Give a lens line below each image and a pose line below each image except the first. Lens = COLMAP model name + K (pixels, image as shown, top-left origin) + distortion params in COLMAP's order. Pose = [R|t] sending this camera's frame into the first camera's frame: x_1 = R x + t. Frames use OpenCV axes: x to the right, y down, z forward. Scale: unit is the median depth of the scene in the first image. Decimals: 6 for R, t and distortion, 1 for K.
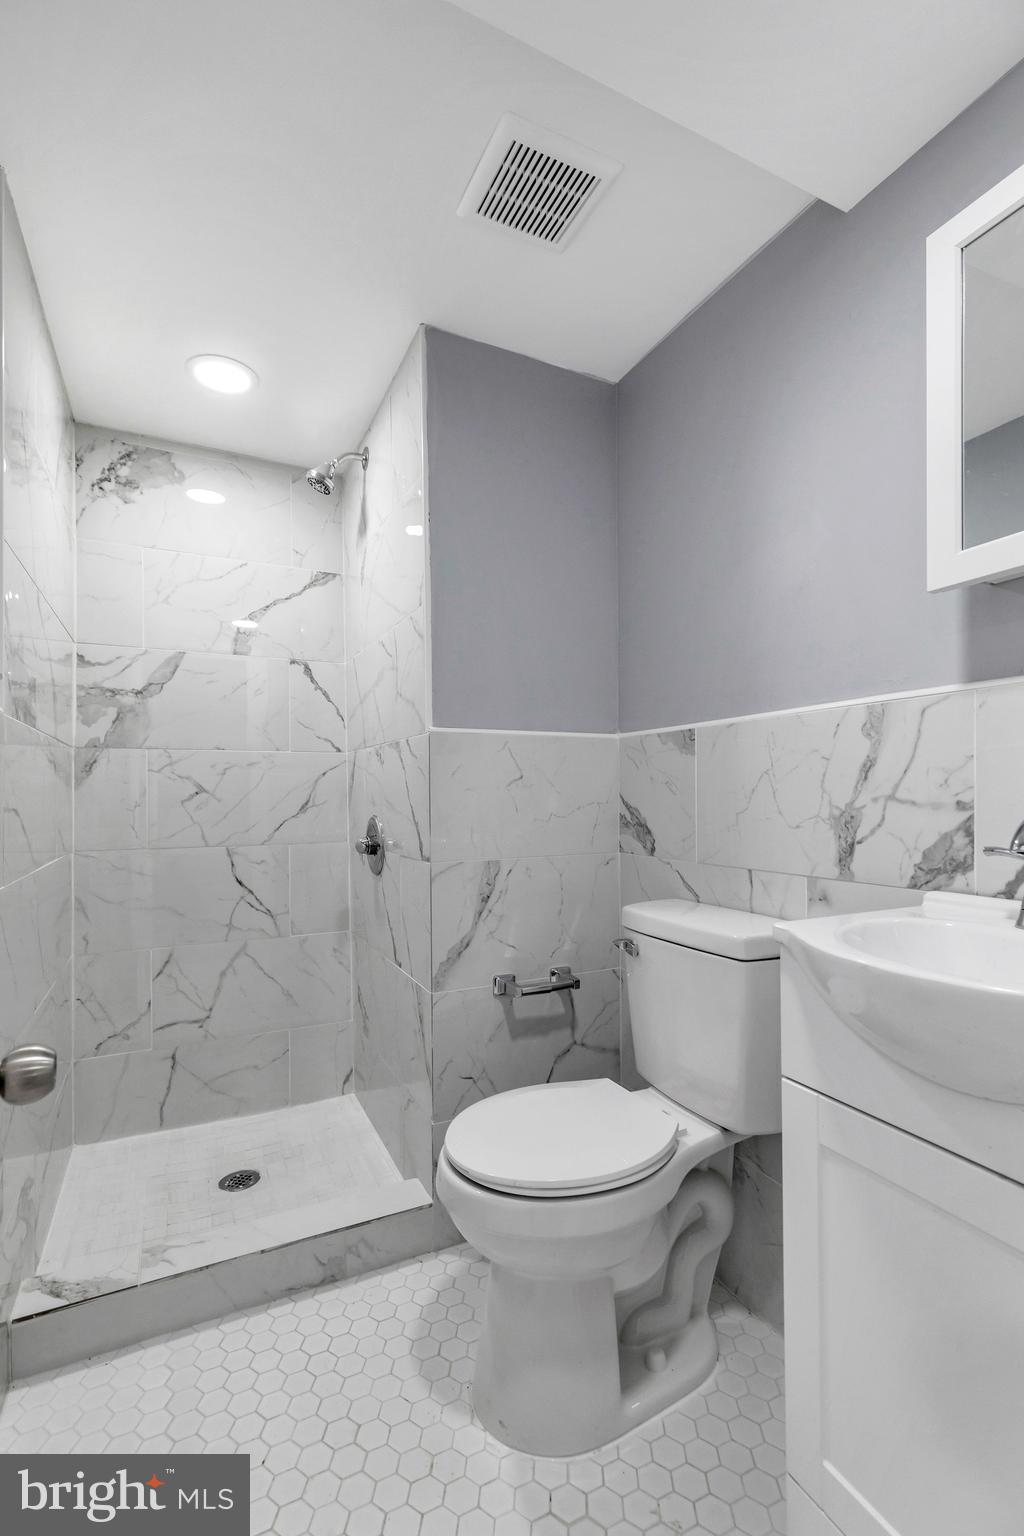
lens RADIAL K [[710.3, 0, 518.0], [0, 710.3, 801.2], [0, 0, 1]] dist [0.004216, -0.000675]
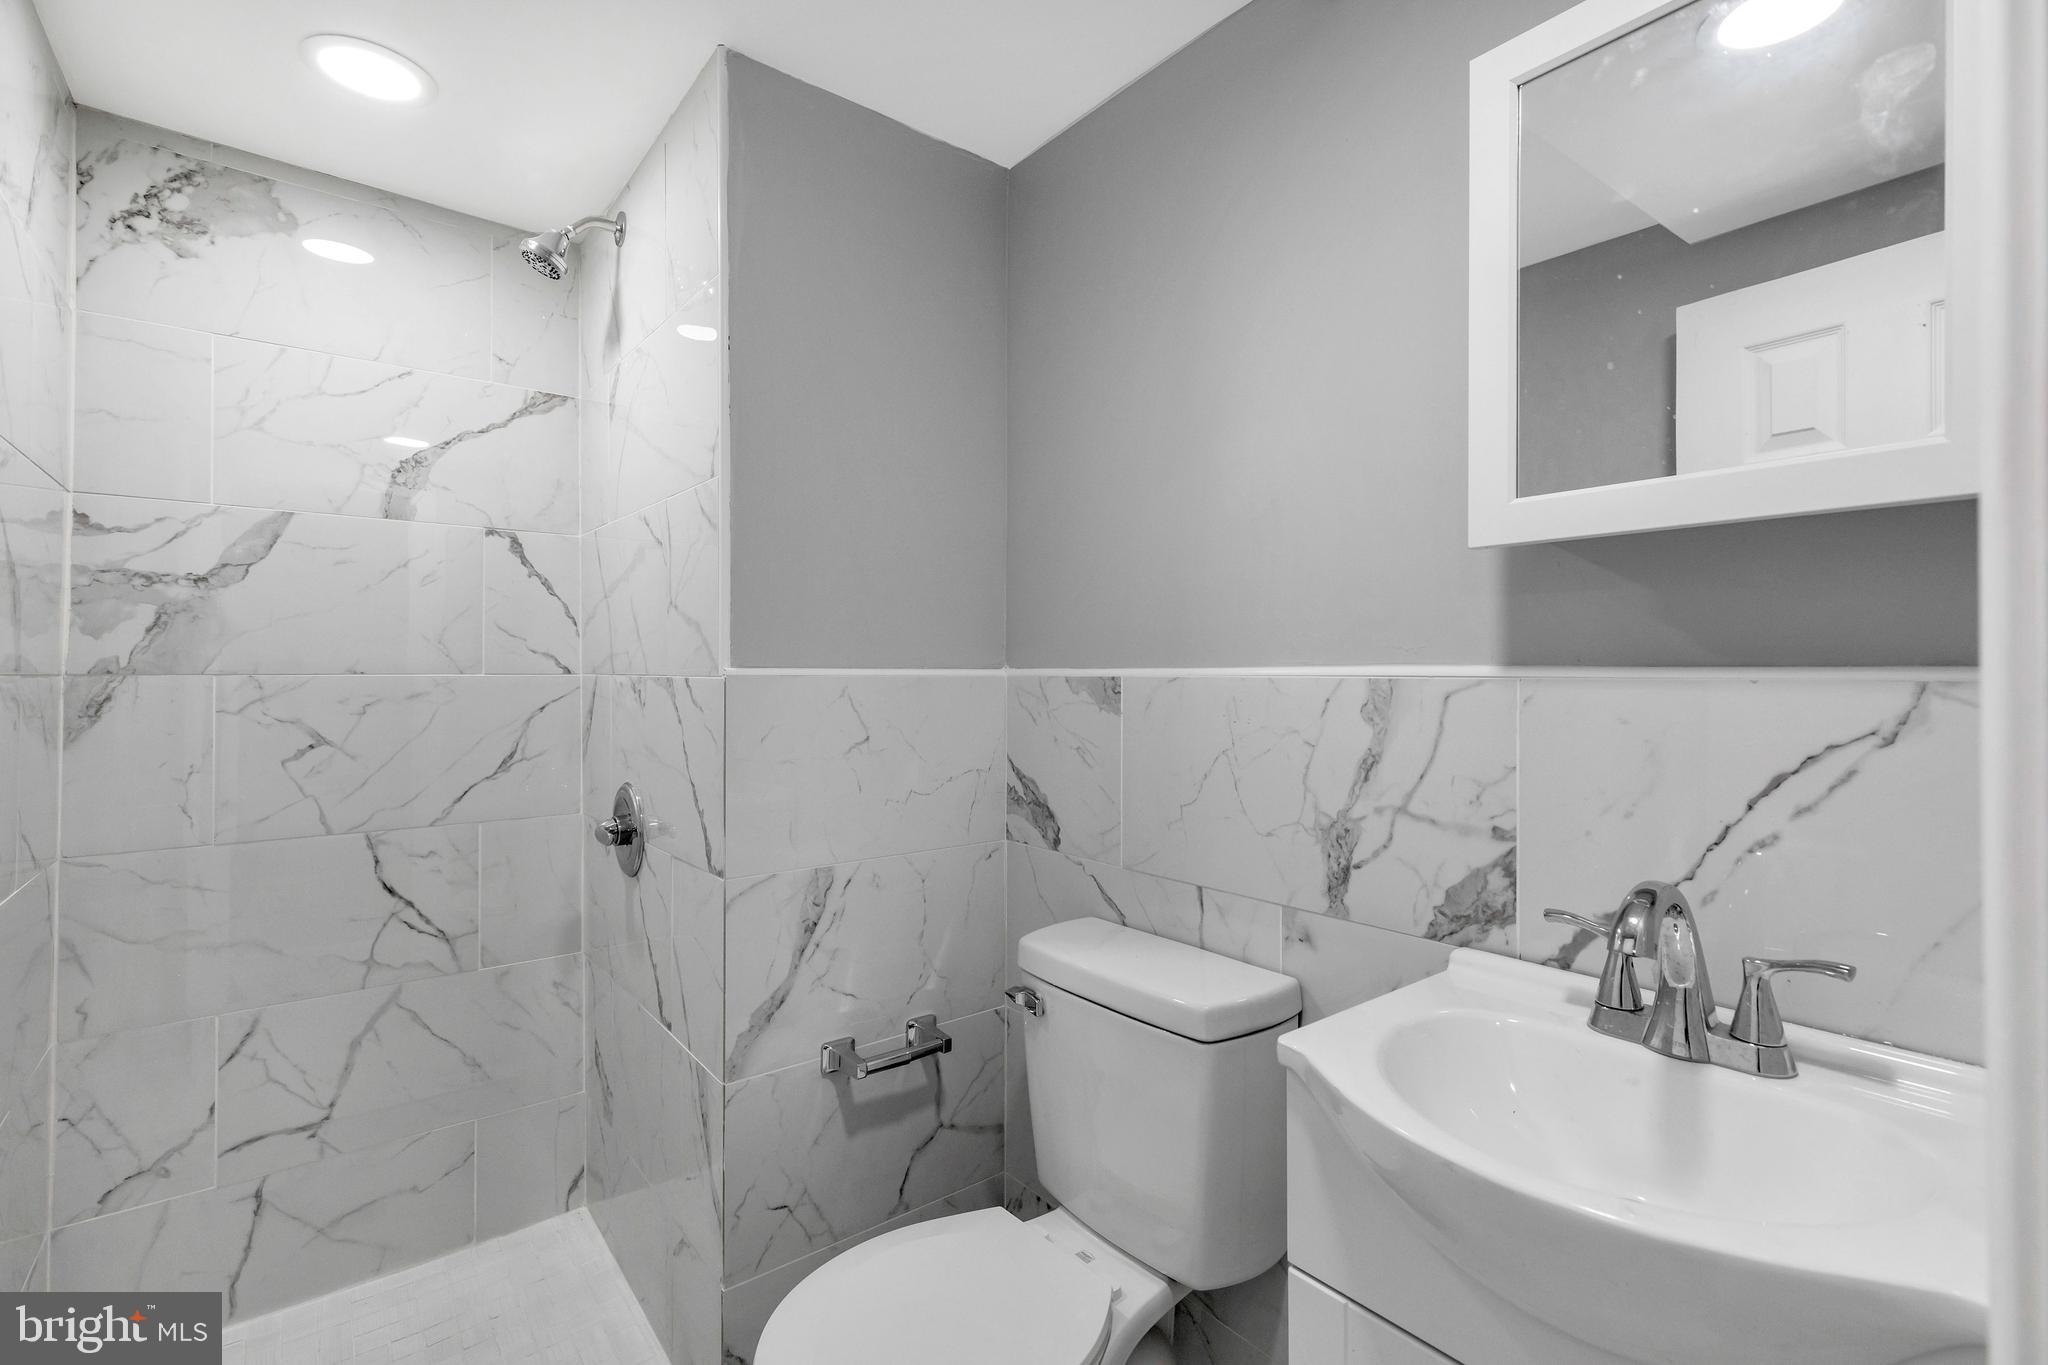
lens RADIAL K [[945.7, 0, 1046.4], [0, 945.7, 676.8], [0, 0, 1]] dist [0.000855, 0.000924]
pose [[0.973760, 0.011747, 0.227274, -0.029582], [-0.009985, 0.999911, -0.008900, -0.075040], [-0.227359, 0.006397, 0.973790, 0.080908]]
